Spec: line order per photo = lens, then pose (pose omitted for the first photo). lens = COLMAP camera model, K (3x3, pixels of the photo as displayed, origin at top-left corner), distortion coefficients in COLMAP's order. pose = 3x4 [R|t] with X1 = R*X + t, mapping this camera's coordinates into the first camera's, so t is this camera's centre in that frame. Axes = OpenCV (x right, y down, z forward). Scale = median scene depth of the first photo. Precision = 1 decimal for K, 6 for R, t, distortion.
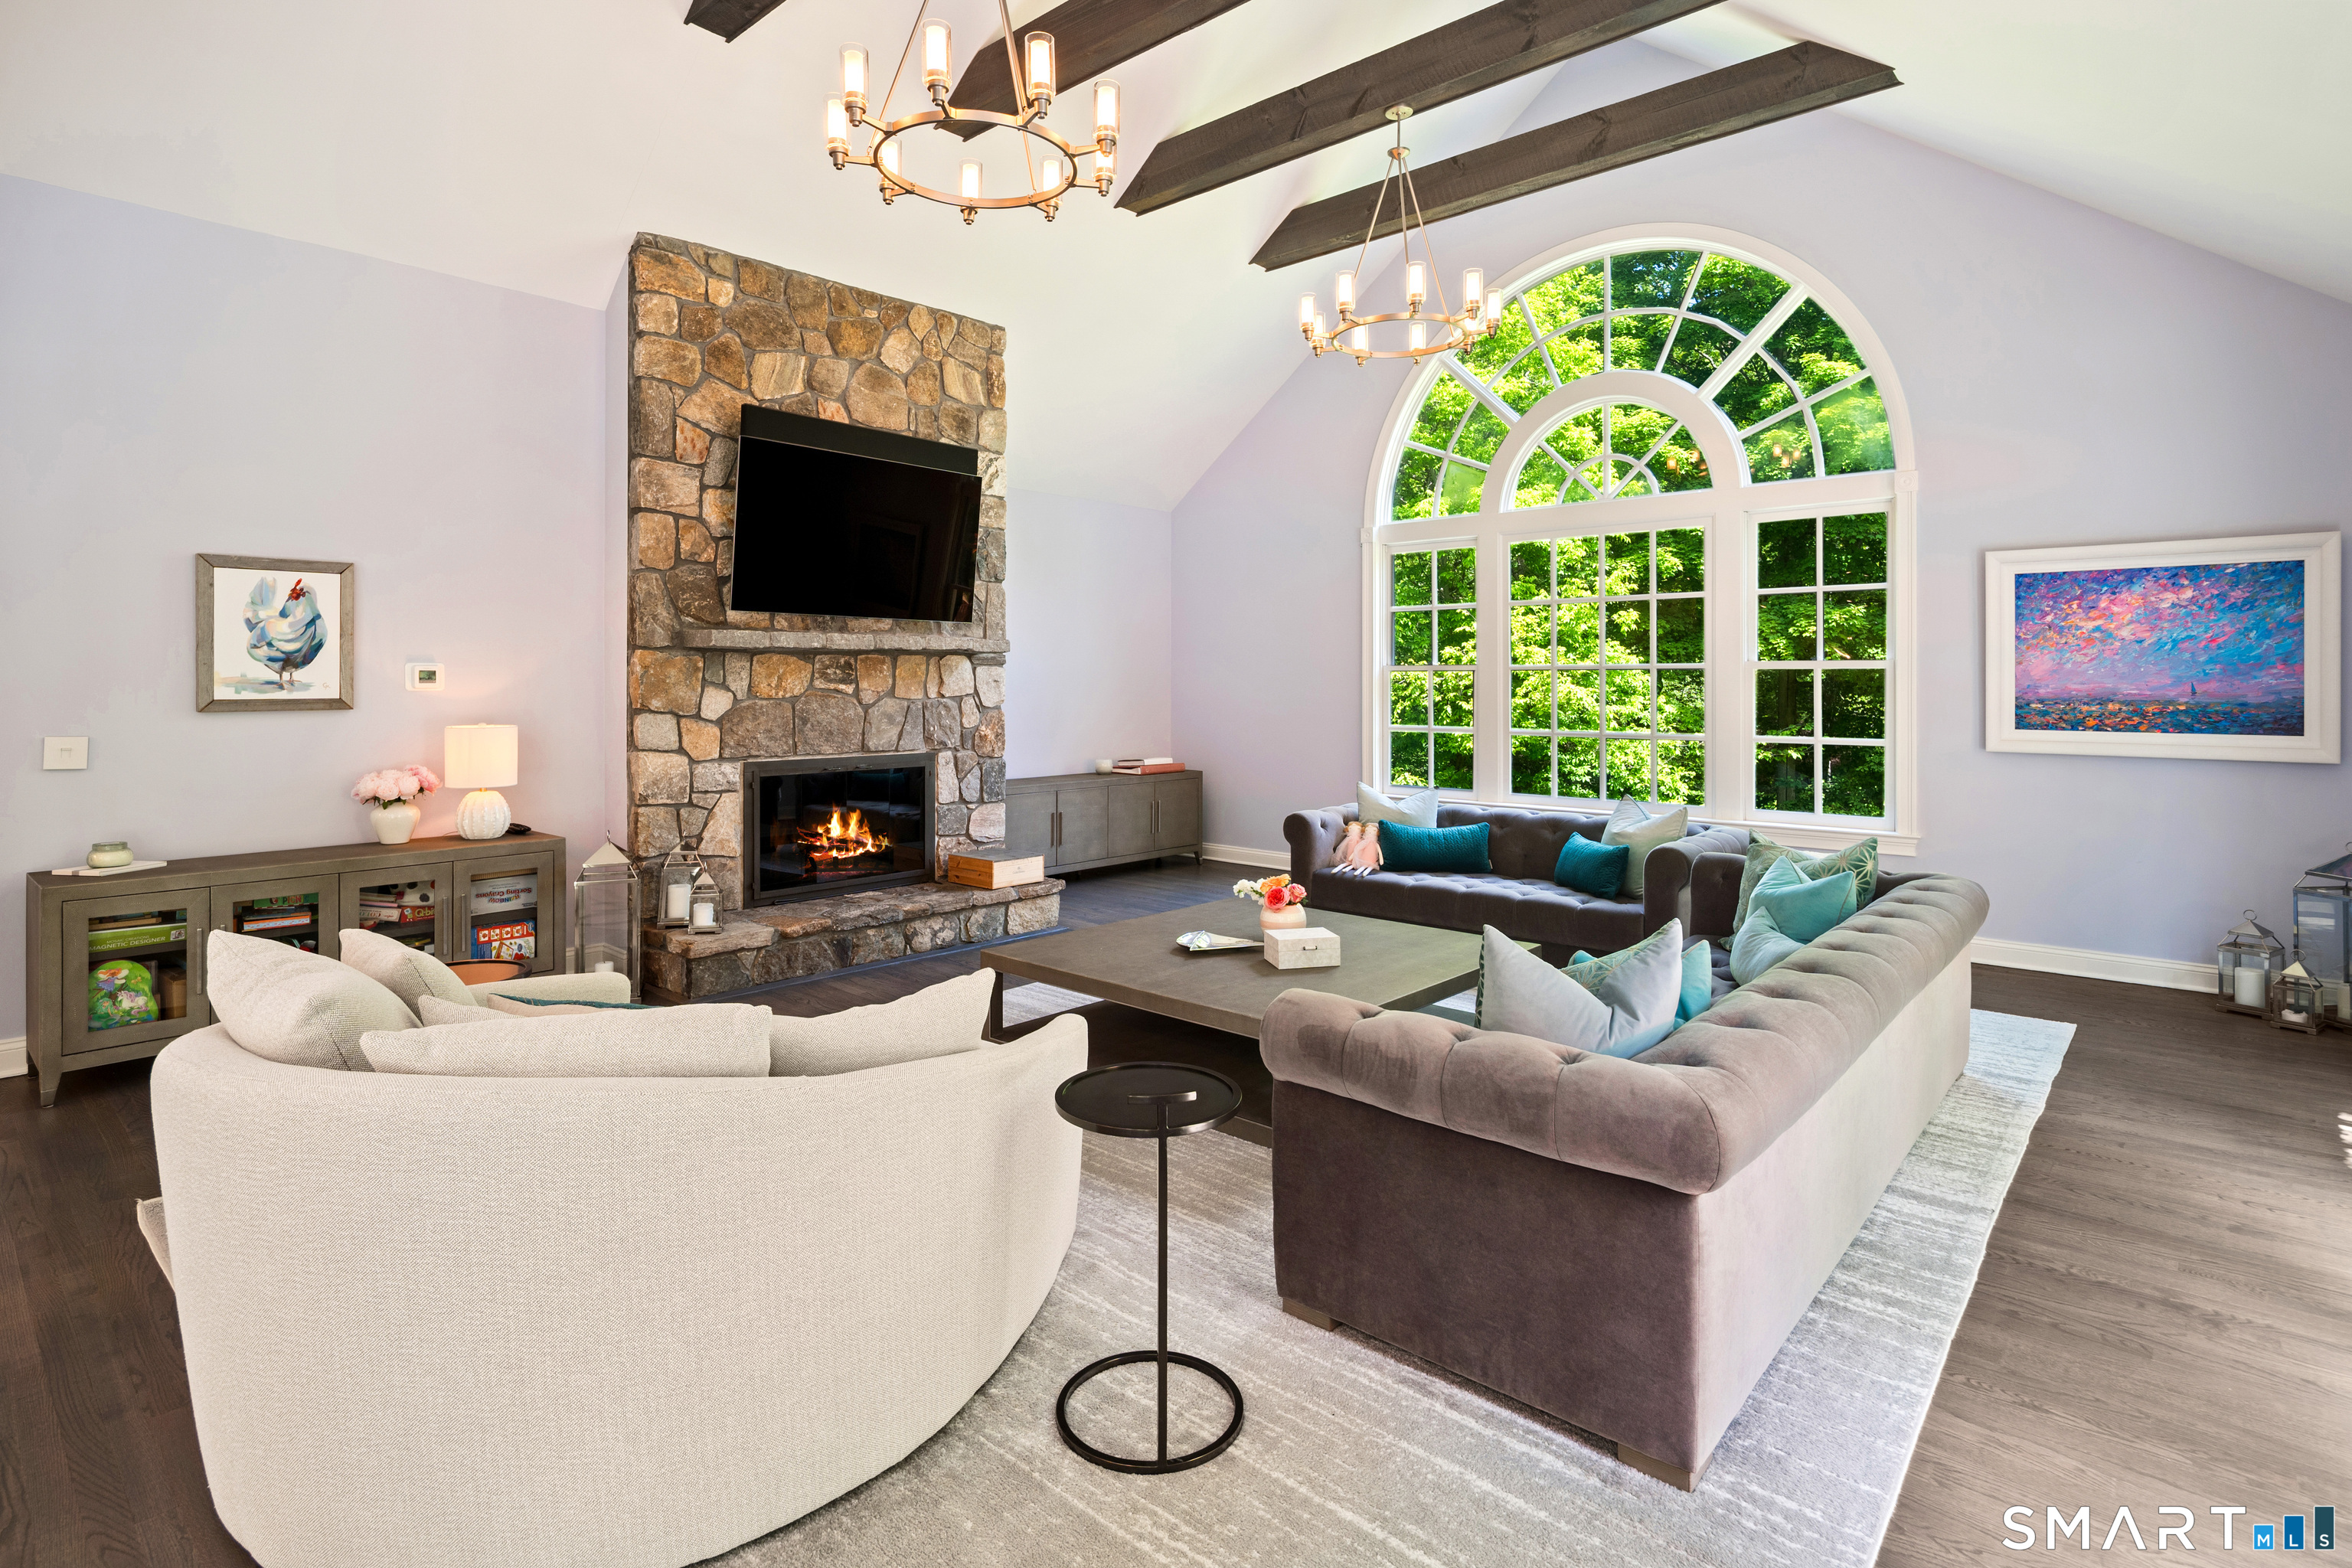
lens RADIAL K [[1165.2, 0, 1173.7], [0, 1165.2, 682.2], [0, 0, 1]] dist [0.003545, 0.000586]
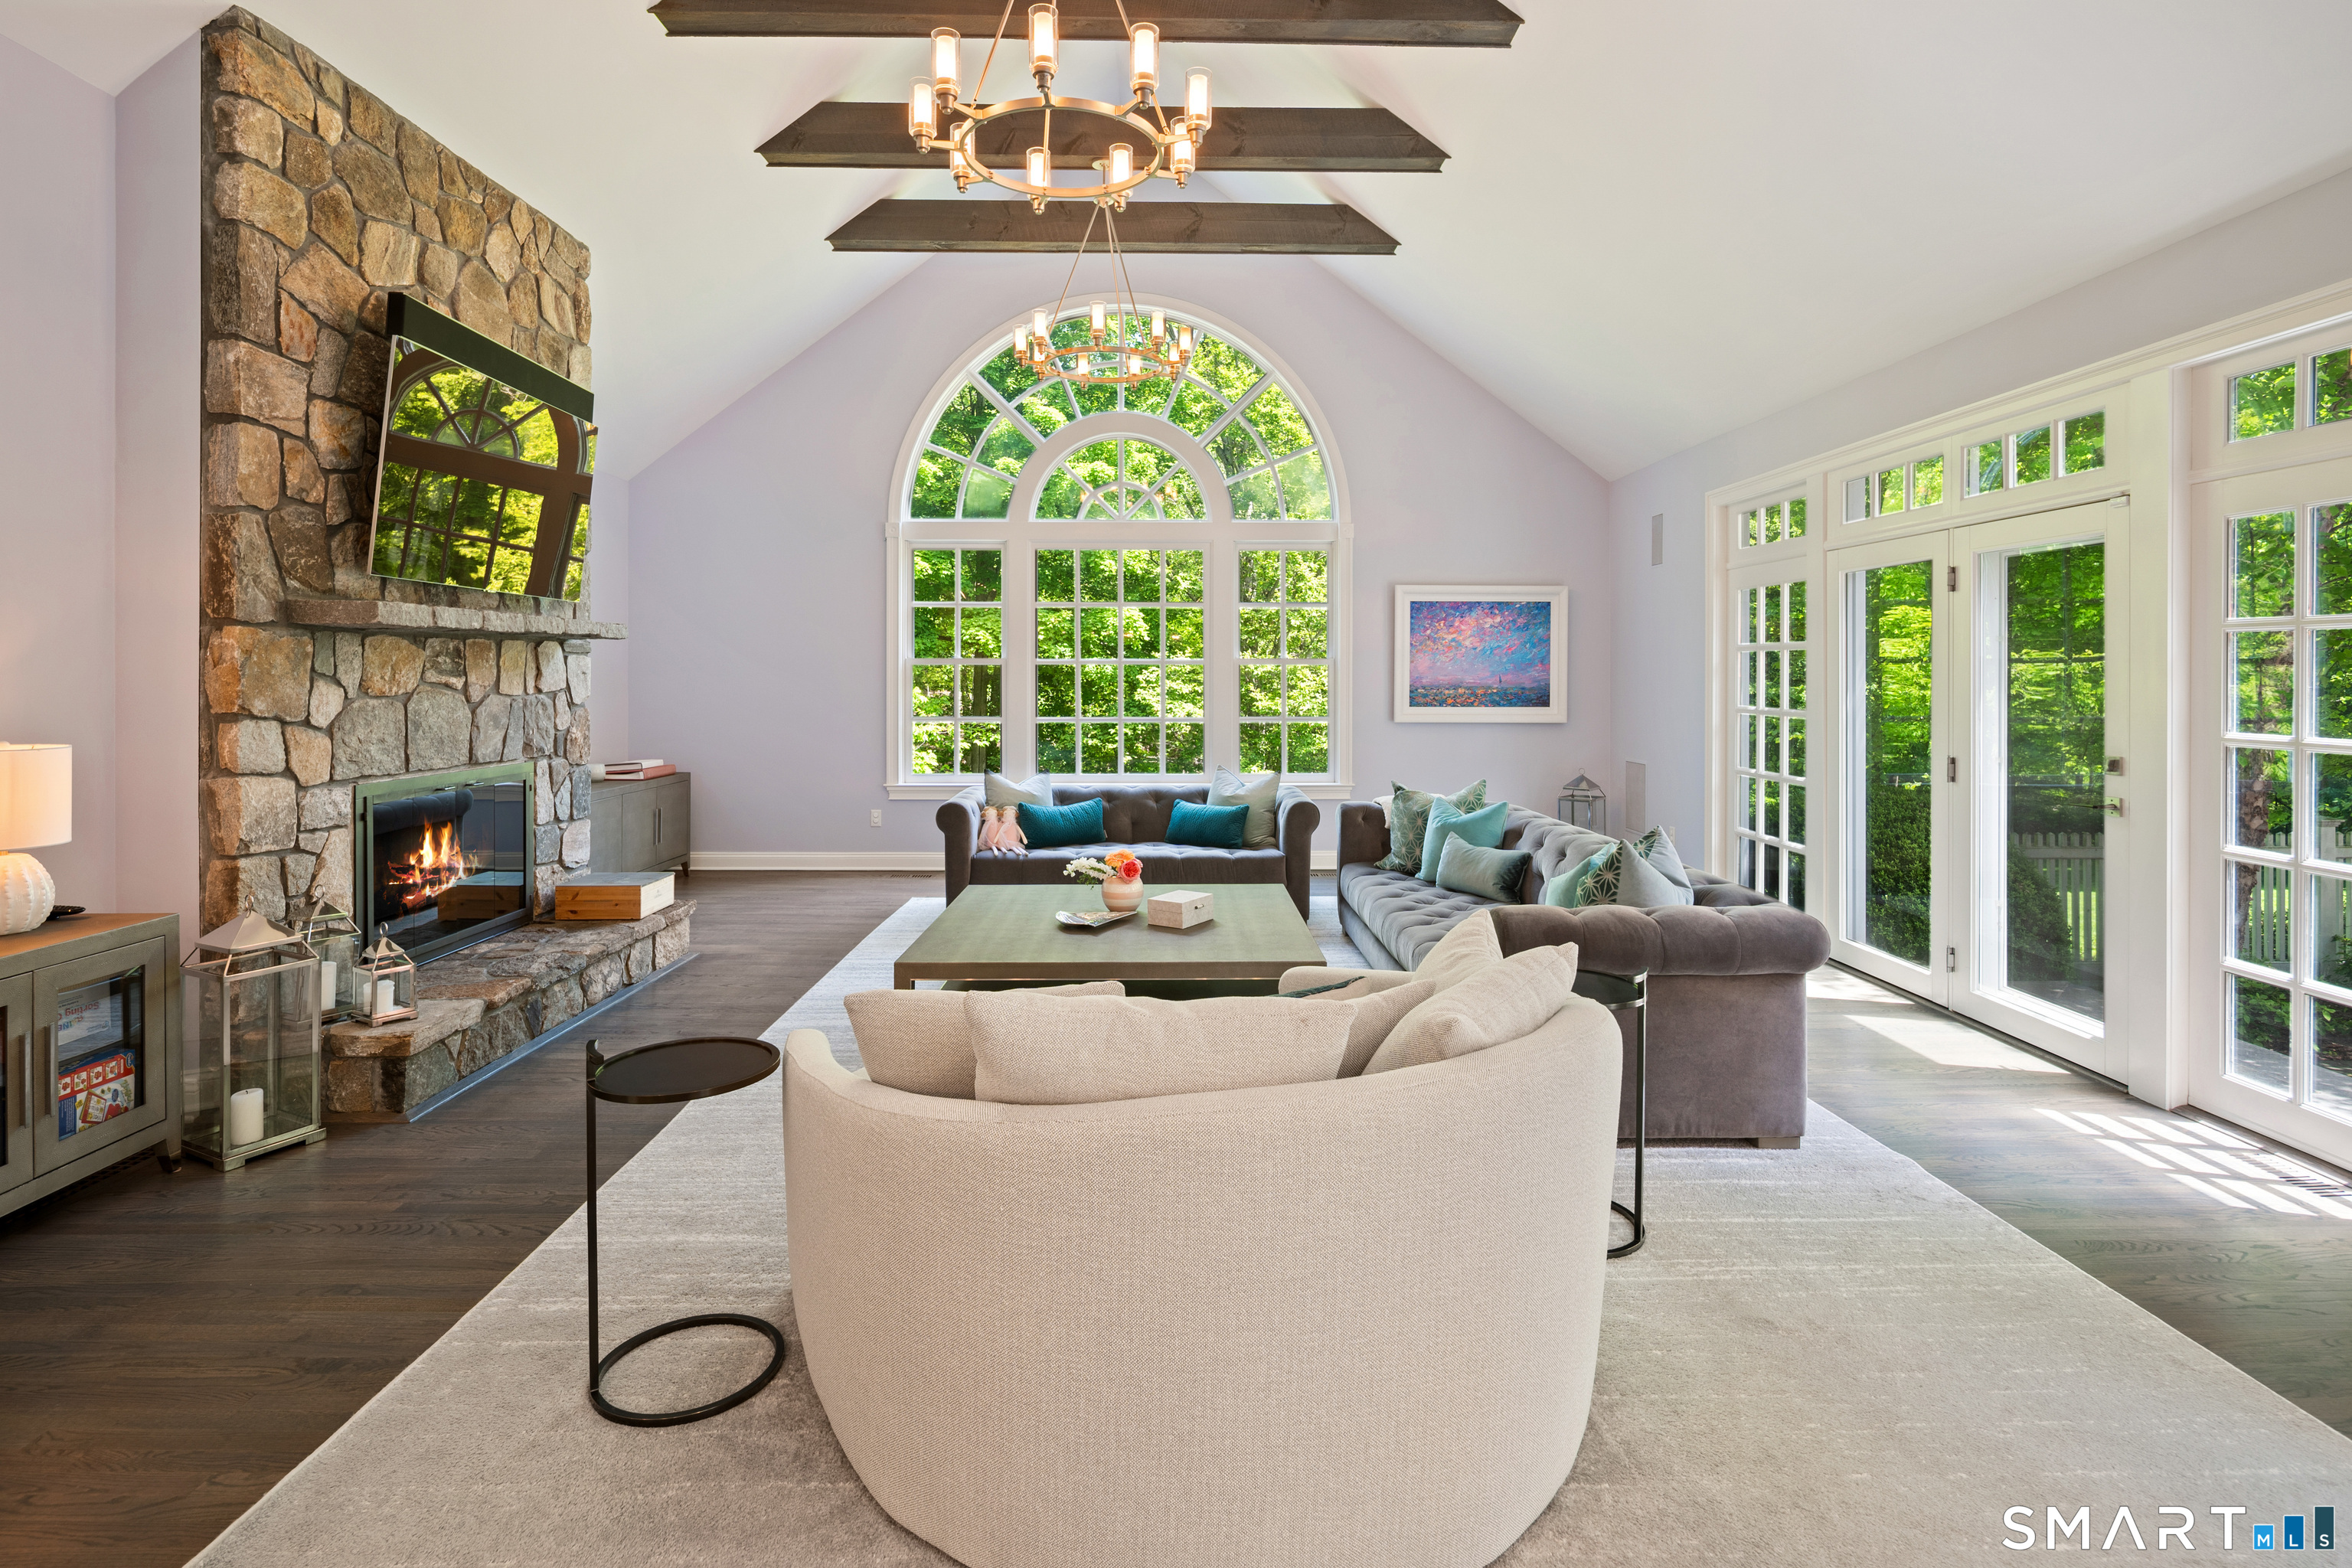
lens RADIAL K [[1155.6, 0, 1176.7], [0, 1155.6, 678.7], [0, 0, 1]] dist [-0.000189, -0.000401]
pose [[0.734242, -0.001865, 0.678885, -0.486991], [-0.001030, 0.999992, 0.003862, -0.000382], [-0.678887, -0.003535, 0.734235, 0.133647]]
